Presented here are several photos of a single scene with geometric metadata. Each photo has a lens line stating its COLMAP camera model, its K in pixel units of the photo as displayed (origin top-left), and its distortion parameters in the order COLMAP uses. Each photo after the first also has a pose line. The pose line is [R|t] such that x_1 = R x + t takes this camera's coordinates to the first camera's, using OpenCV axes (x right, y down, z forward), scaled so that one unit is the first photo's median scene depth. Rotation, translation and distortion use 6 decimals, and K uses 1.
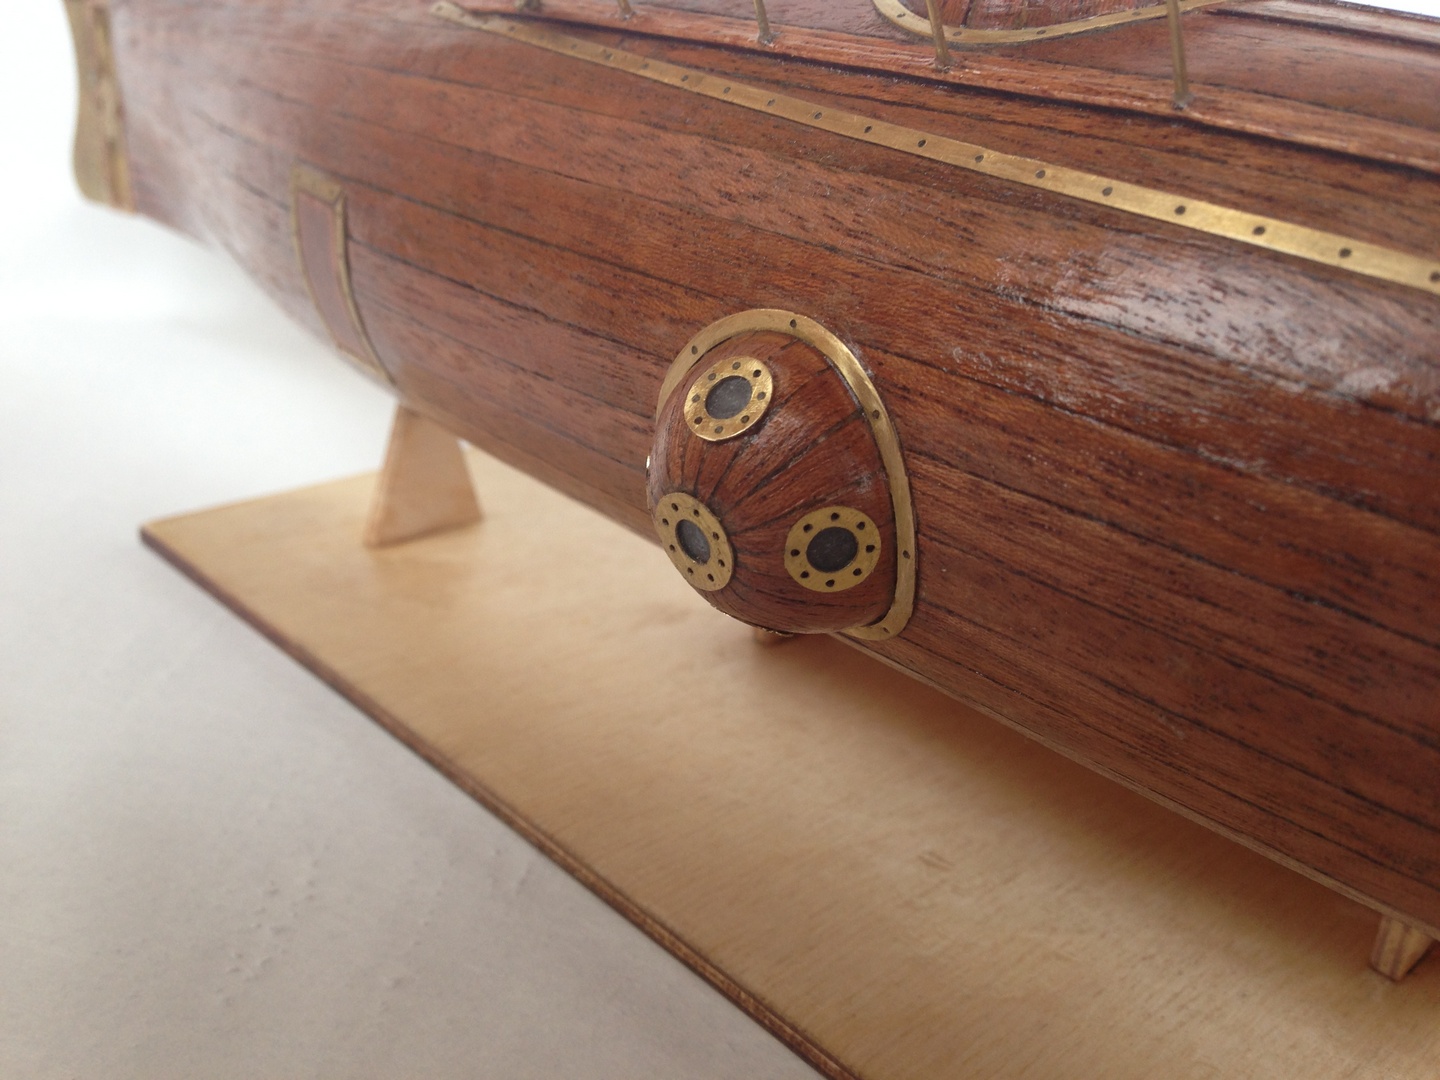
lens RADIAL K [[1381.5, 0, 711.9], [0, 1381.5, 535.4], [0, 0, 1]] dist [0.044098, 0.000000]
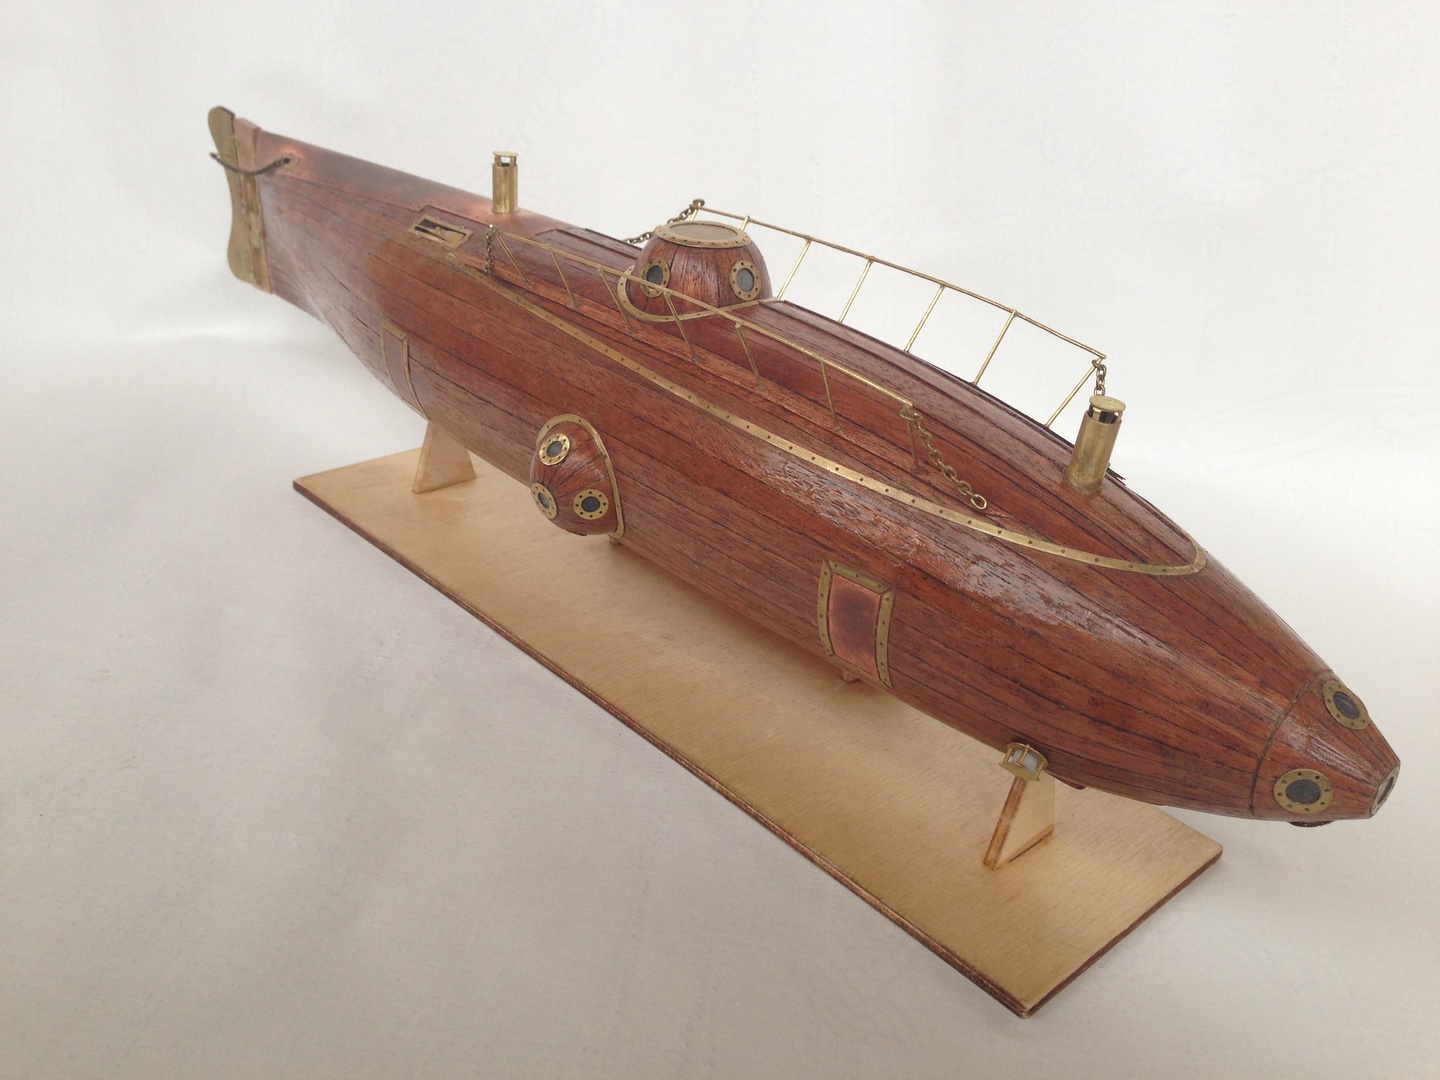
lens RADIAL K [[1381.5, 0, 720.4], [0, 1381.5, 548.5], [0, 0, 1]] dist [0.044098, 0.000000]
pose [[0.999956, 0.008177, -0.004515, 0.319533], [-0.007870, 0.997909, 0.064150, -0.072273], [0.005030, -0.064111, 0.997930, -1.585827]]
